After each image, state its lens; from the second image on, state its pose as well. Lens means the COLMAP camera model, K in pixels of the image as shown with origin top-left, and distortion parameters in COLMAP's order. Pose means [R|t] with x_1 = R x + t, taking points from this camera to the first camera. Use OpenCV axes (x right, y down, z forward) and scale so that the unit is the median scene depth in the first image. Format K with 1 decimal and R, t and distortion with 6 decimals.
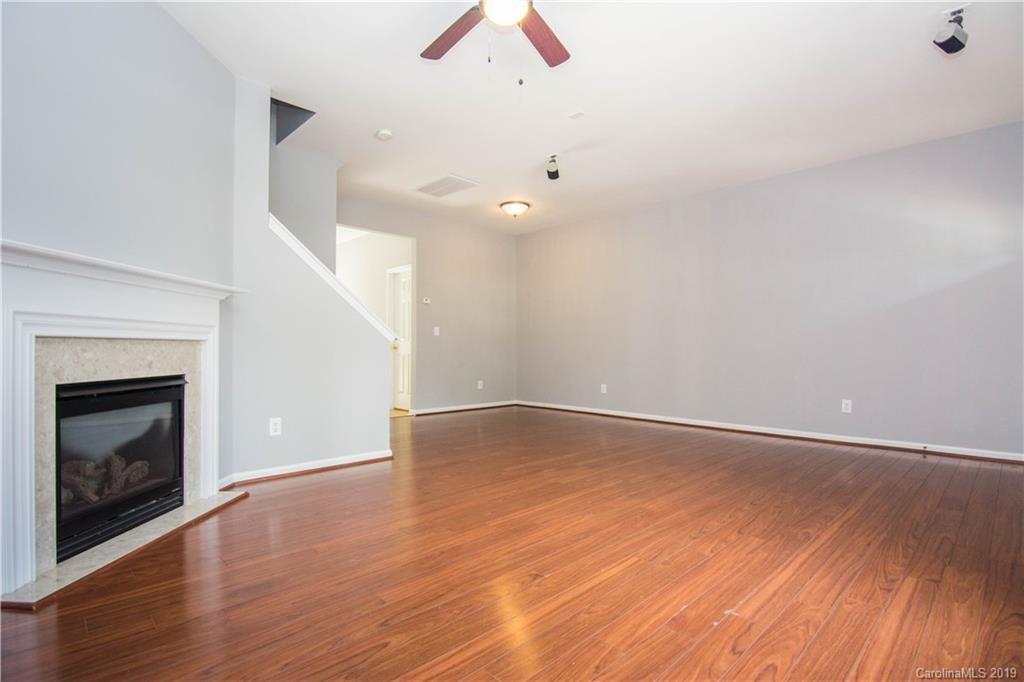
lens RADIAL K [[497.8, 0, 508.9], [0, 497.8, 346.7], [0, 0, 1]] dist [-0.005189, -0.006185]
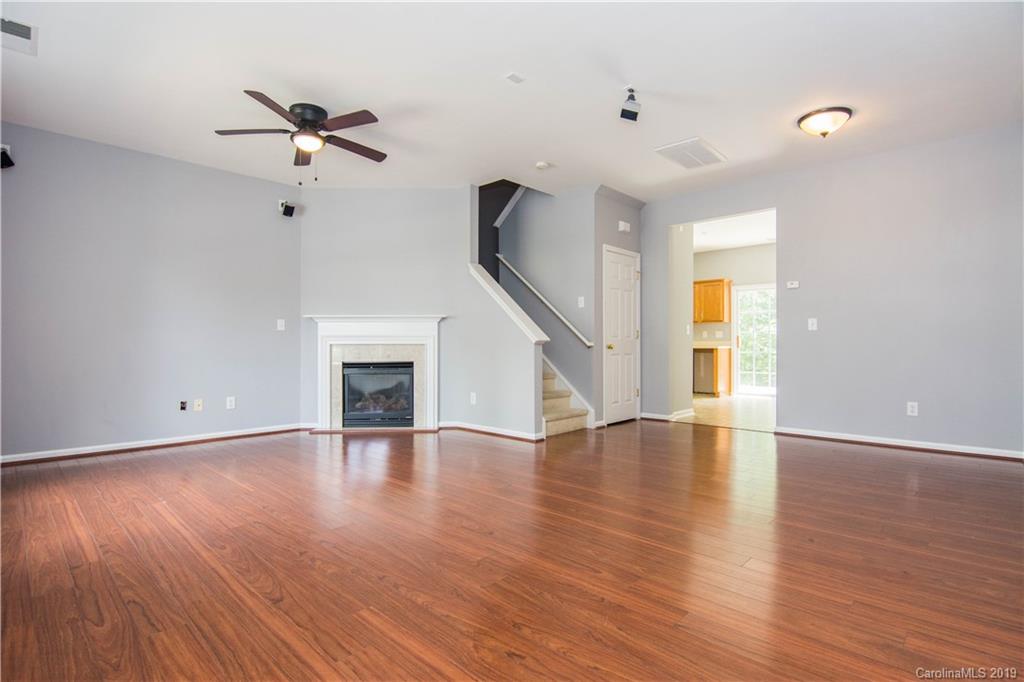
lens RADIAL K [[495.8, 0, 513.5], [0, 495.8, 340.6], [0, 0, 1]] dist [-0.018400, -0.002310]
pose [[0.042868, -0.011117, -0.999019, 1.671923], [0.004869, 0.999929, -0.010918, -0.004459], [0.999069, -0.004396, 0.042920, 1.623709]]
